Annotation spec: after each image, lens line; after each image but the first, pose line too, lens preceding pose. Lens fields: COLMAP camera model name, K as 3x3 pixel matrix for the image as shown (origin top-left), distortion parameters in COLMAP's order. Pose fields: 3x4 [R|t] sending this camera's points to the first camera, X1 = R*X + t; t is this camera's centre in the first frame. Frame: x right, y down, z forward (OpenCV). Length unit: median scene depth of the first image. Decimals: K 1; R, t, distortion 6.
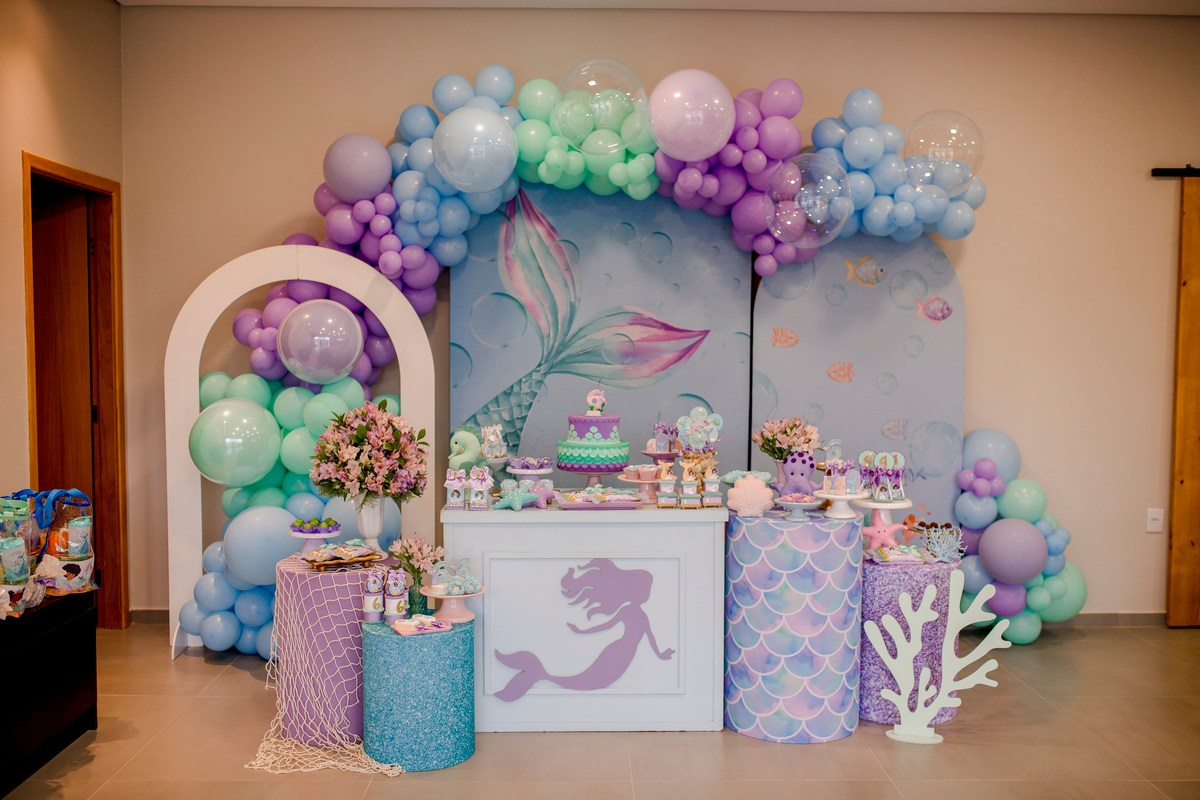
lens RADIAL K [[1229.8, 0, 596.3], [0, 1229.8, 417.3], [0, 0, 1]] dist [-0.086835, 0.136573]
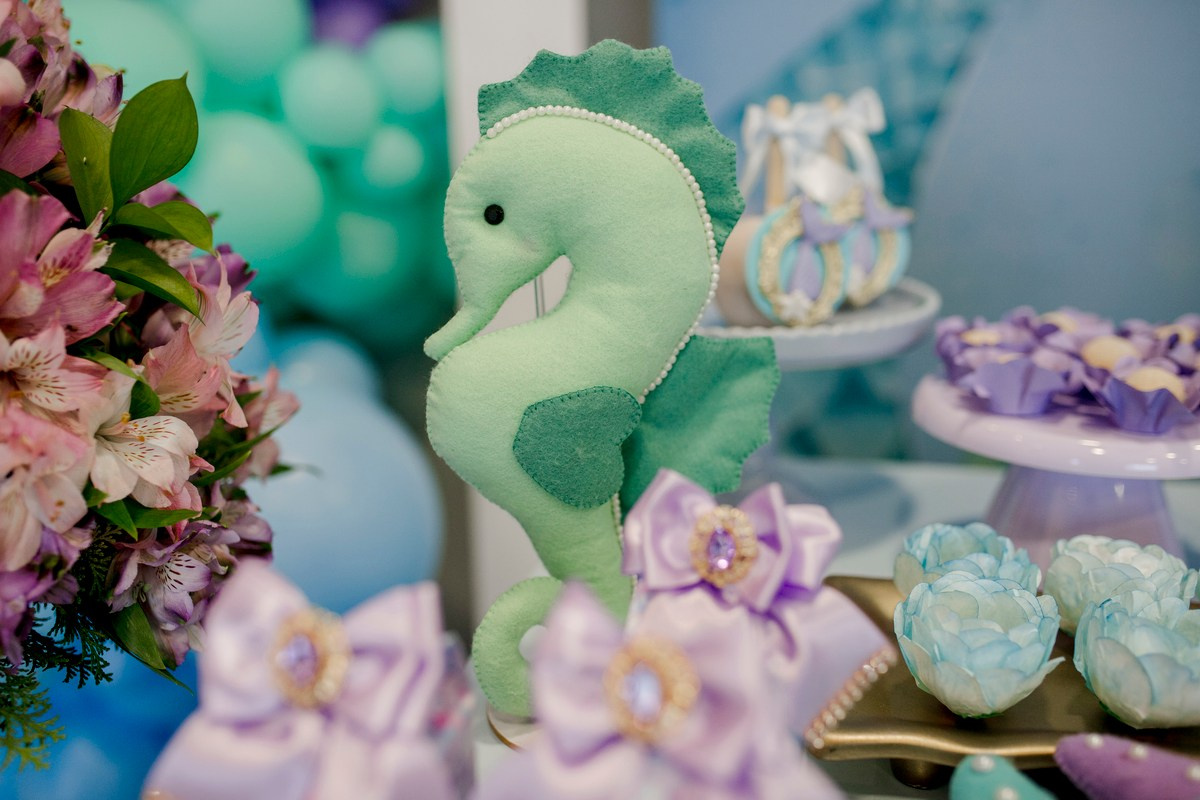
lens RADIAL K [[1229.8, 0, 596.3], [0, 1229.8, 417.3], [0, 0, 1]] dist [-0.086835, 0.136573]
pose [[0.968732, 0.043178, -0.244324, -0.073289], [0.004569, 0.981469, 0.191566, 0.016883], [0.248068, -0.186692, 0.950583, 0.845842]]
